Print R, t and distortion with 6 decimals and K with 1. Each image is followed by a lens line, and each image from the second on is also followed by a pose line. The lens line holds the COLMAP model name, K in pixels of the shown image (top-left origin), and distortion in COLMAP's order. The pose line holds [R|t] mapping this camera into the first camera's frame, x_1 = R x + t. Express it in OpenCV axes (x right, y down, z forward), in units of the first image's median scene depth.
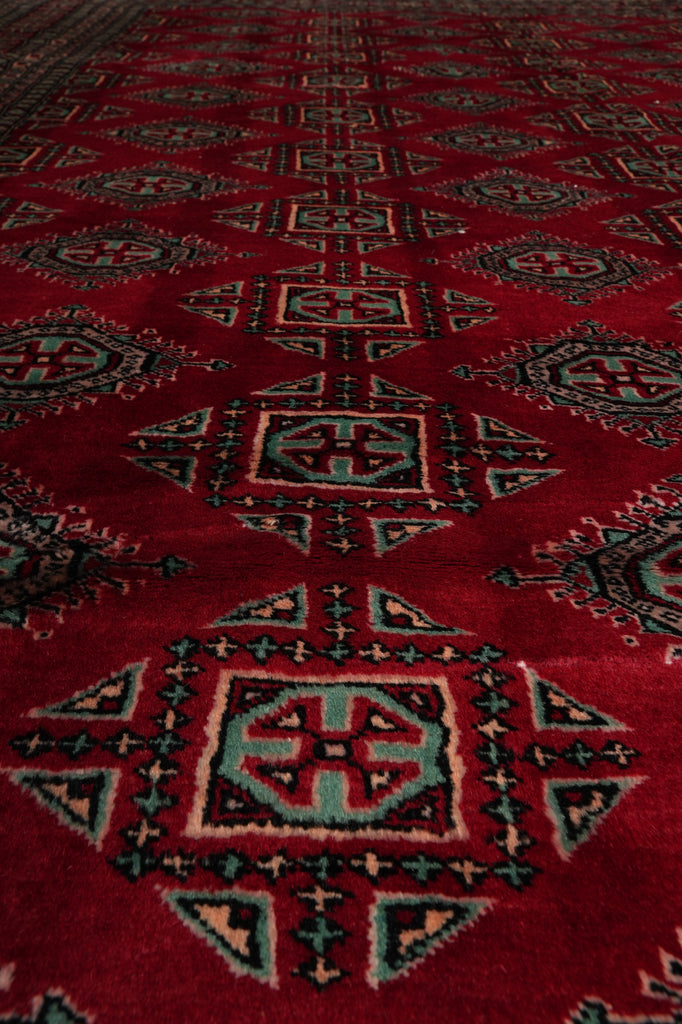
lens RADIAL K [[846.1, 0, 336.1], [0, 846.1, 517.5], [0, 0, 1]] dist [-0.119659, 0.075552]
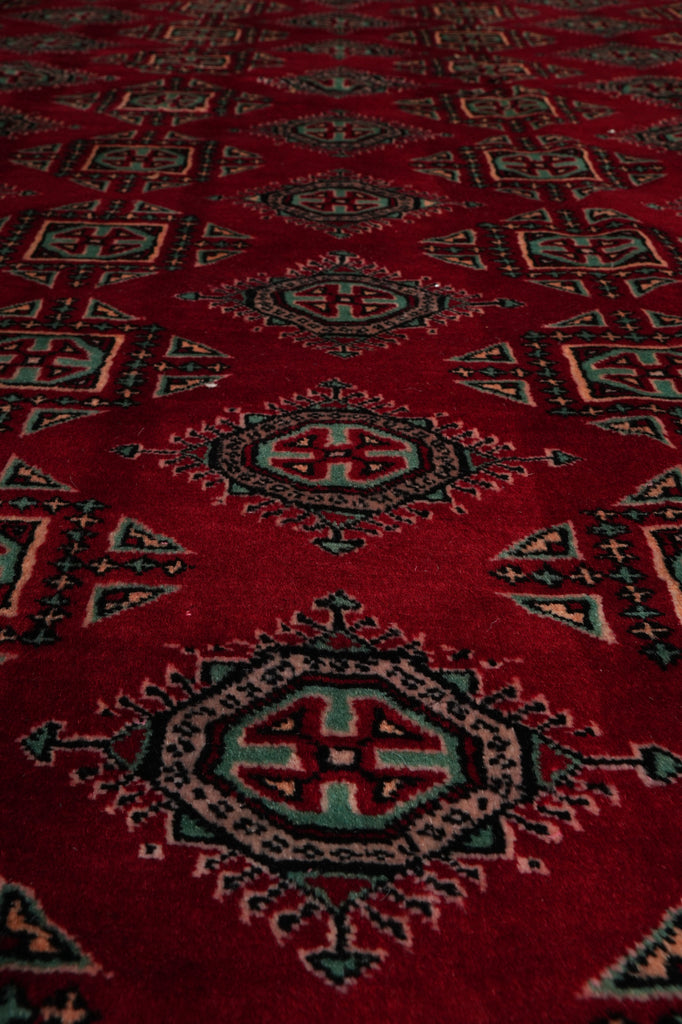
lens RADIAL K [[977.5, 0, 339.9], [0, 977.5, 508.4], [0, 0, 1]] dist [-0.019462, 0.000000]
pose [[0.999953, 0.009192, -0.002951, 0.210853], [-0.009325, 0.998771, -0.048677, -0.180873], [0.002500, 0.048702, 0.998810, 0.225146]]
